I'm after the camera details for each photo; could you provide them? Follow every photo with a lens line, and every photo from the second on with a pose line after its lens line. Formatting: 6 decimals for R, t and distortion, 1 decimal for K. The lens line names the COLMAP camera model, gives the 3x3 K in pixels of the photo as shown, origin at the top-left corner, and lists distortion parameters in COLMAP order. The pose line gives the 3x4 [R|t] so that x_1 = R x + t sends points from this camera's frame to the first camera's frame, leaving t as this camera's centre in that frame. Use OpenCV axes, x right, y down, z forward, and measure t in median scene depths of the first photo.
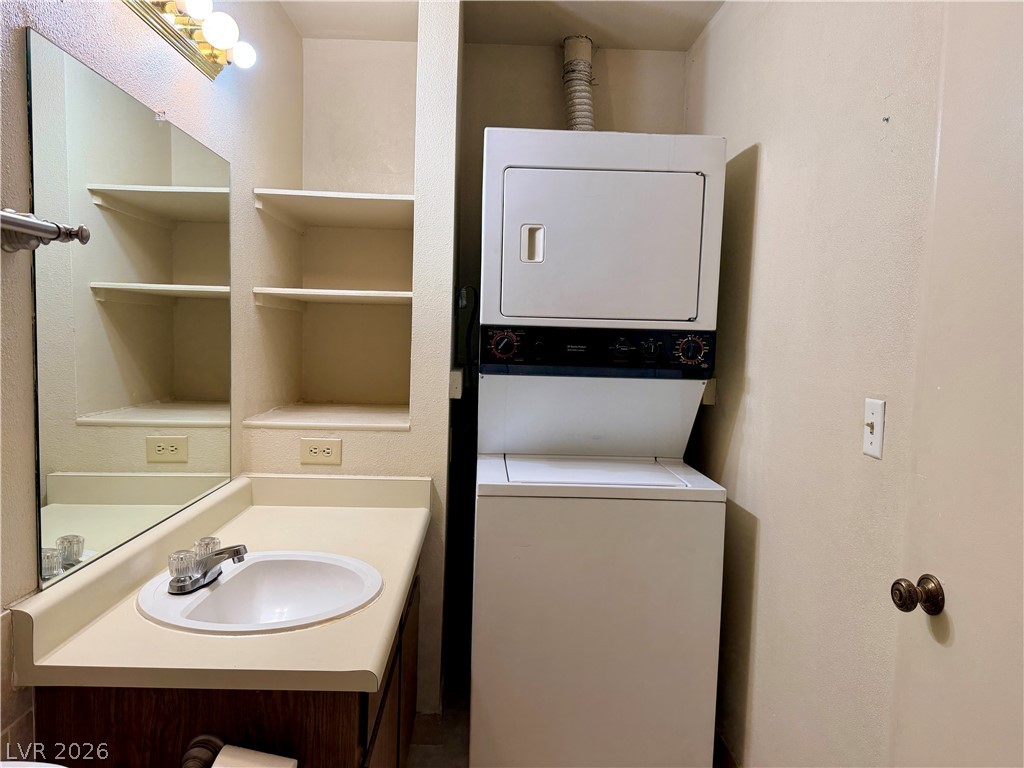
lens RADIAL K [[728.1, 0, 512.0], [0, 728.1, 384.0], [0, 0, 1]] dist [0.142986, -0.213953]
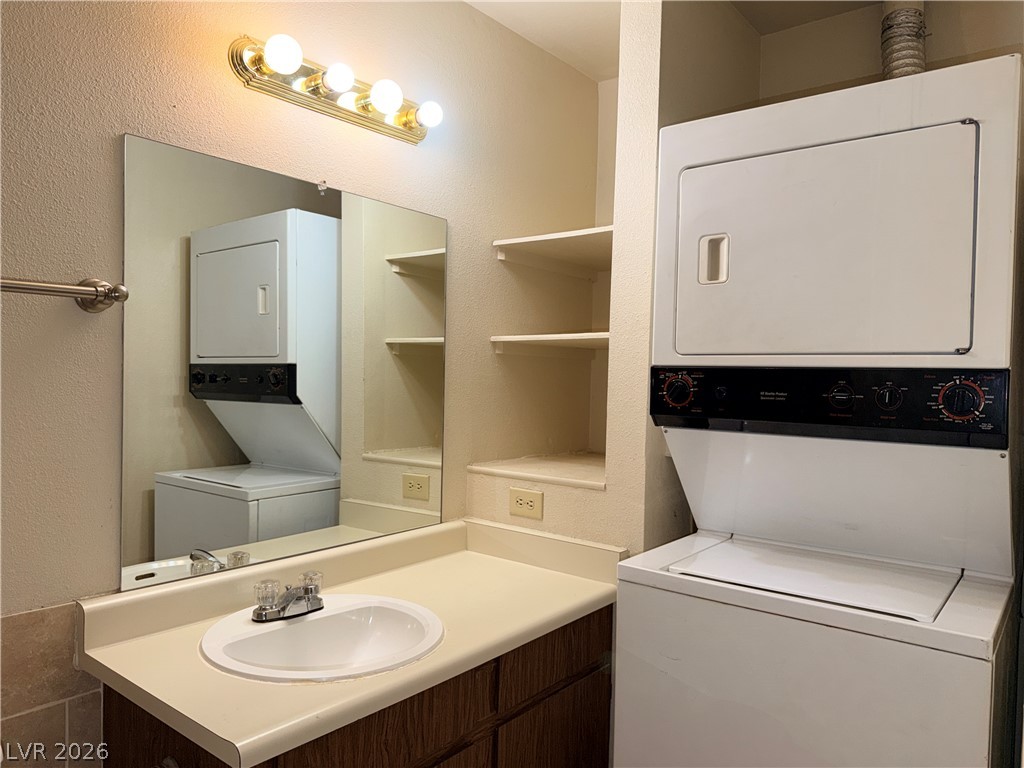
lens RADIAL K [[728.1, 0, 512.0], [0, 728.1, 384.0], [0, 0, 1]] dist [0.142986, -0.213953]
pose [[0.759122, -0.004576, -0.650932, 0.348860], [-0.041106, 0.997643, -0.054952, -0.009632], [0.649649, 0.068472, 0.757144, 0.268959]]
